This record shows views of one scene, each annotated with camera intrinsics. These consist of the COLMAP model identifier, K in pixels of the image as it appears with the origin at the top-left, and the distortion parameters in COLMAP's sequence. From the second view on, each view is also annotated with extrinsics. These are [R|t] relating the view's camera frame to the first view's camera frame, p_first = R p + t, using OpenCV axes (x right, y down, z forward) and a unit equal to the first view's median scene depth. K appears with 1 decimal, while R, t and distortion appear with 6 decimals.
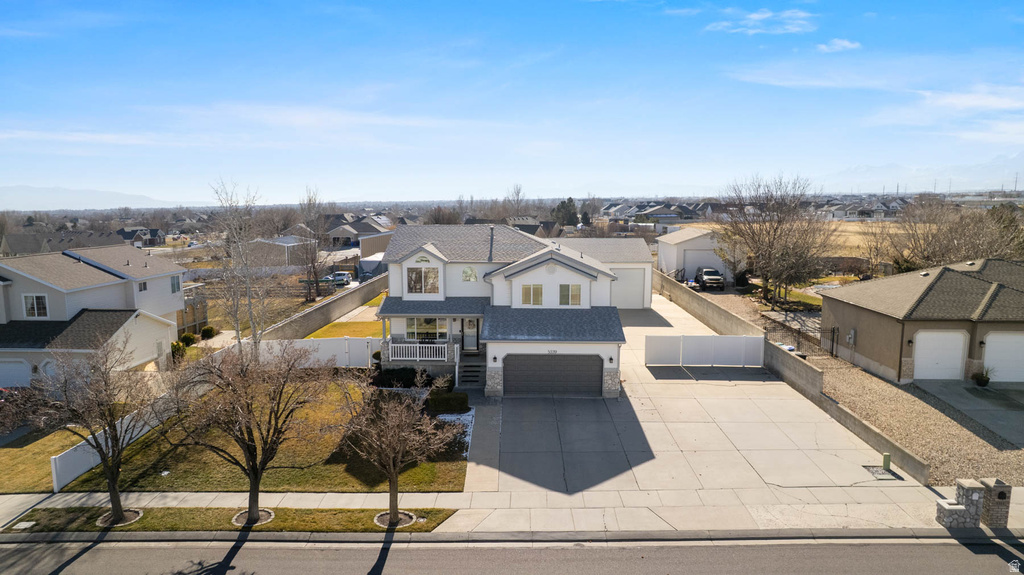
lens RADIAL K [[653.8, 0, 513.2], [0, 653.8, 291.5], [0, 0, 1]] dist [-0.080145, 0.072625]
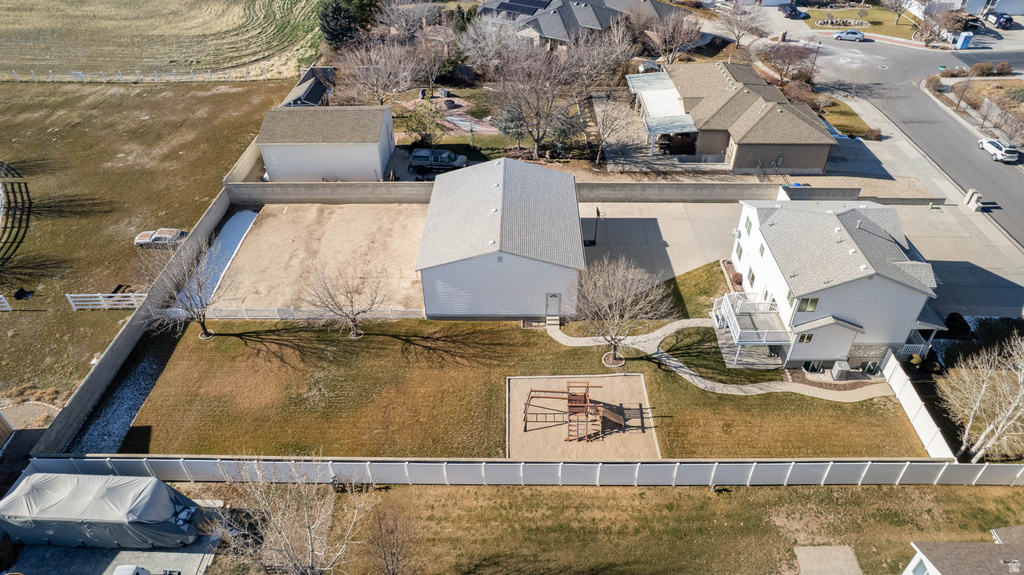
lens RADIAL K [[653.8, 0, 513.2], [0, 653.8, 291.5], [0, 0, 1]] dist [-0.080145, 0.072625]
pose [[-0.011636, -0.620373, 0.784220, -1.177636], [0.143237, 0.775151, 0.615324, -0.936435], [-0.989620, 0.119489, 0.079841, 1.830467]]
